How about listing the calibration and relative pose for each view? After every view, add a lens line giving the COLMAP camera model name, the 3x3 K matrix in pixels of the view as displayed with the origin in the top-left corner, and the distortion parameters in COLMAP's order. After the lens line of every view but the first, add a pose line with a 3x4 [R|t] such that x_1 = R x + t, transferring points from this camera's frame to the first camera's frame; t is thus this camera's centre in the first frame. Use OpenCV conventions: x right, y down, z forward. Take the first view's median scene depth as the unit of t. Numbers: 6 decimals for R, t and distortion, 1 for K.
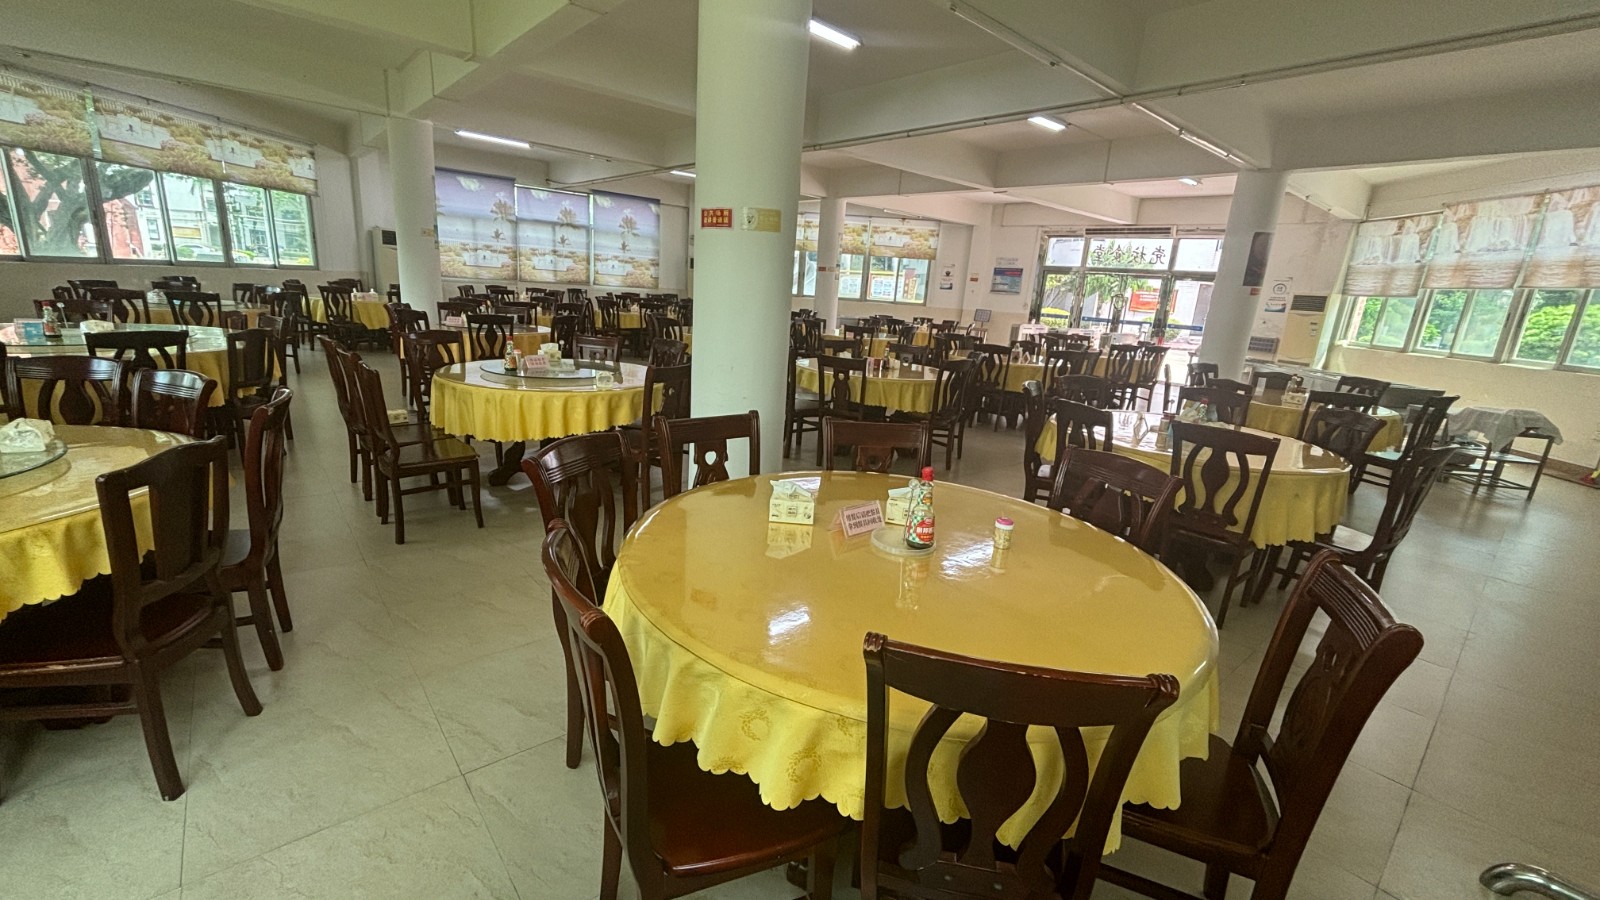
lens RADIAL K [[666.2, 0, 800.0], [0, 666.2, 450.0], [0, 0, 1]] dist [-0.002485, -0.000158]
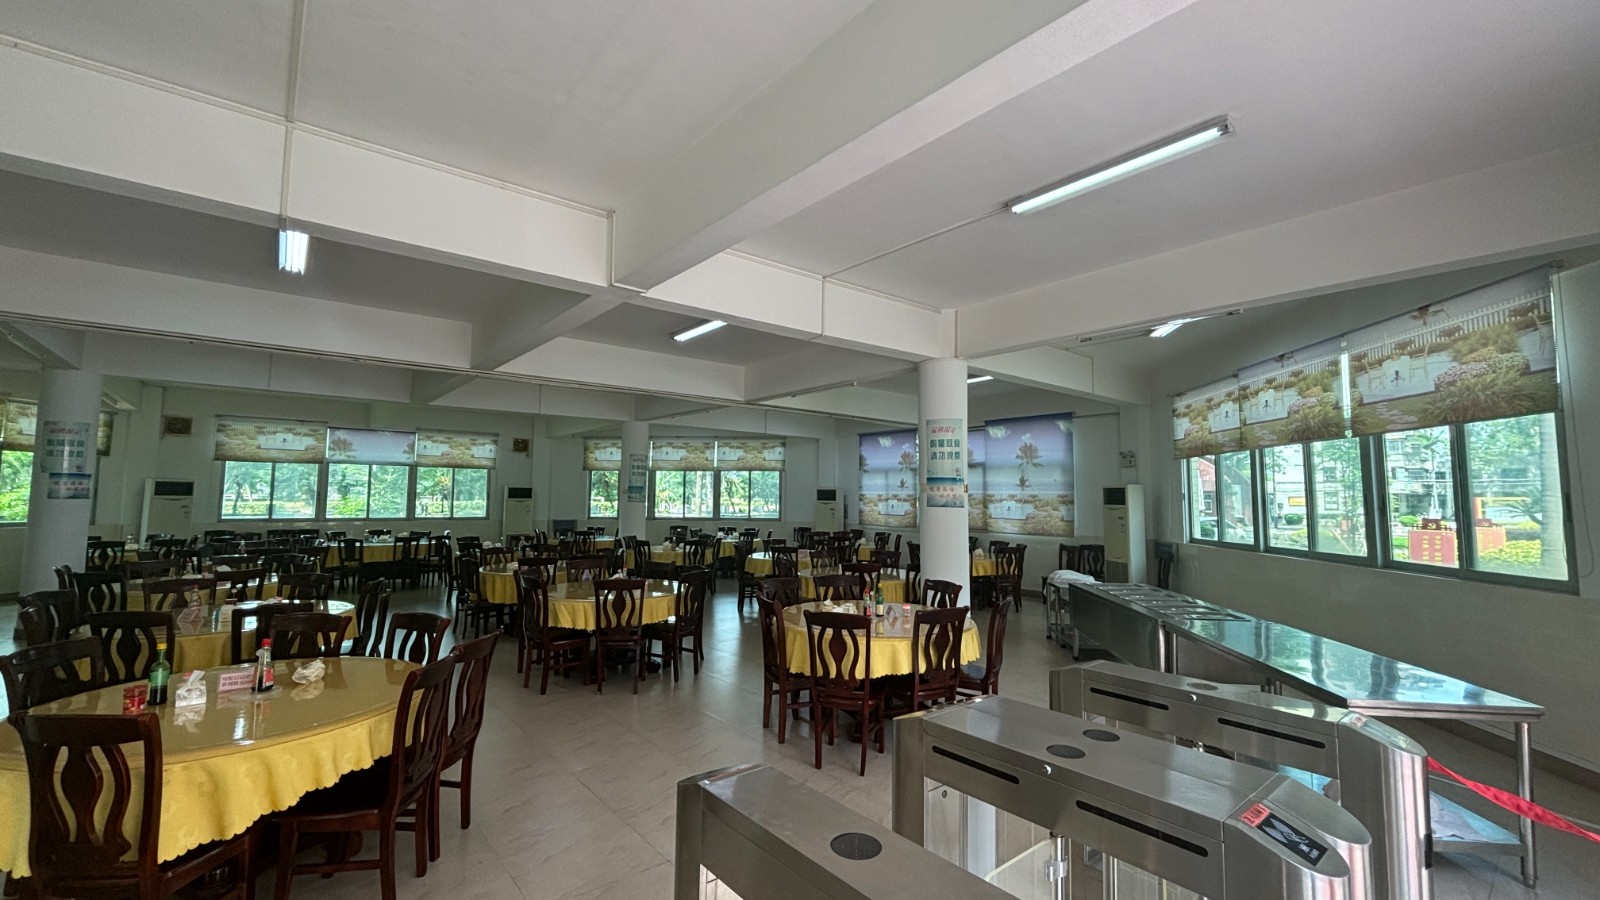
lens RADIAL K [[666.2, 0, 800.0], [0, 666.2, 450.0], [0, 0, 1]] dist [-0.002485, -0.000158]
pose [[-0.048858, -0.145727, -0.988118, 0.510715], [-0.262642, 0.956358, -0.128056, -0.179507], [0.963656, 0.253265, -0.085000, 0.823984]]
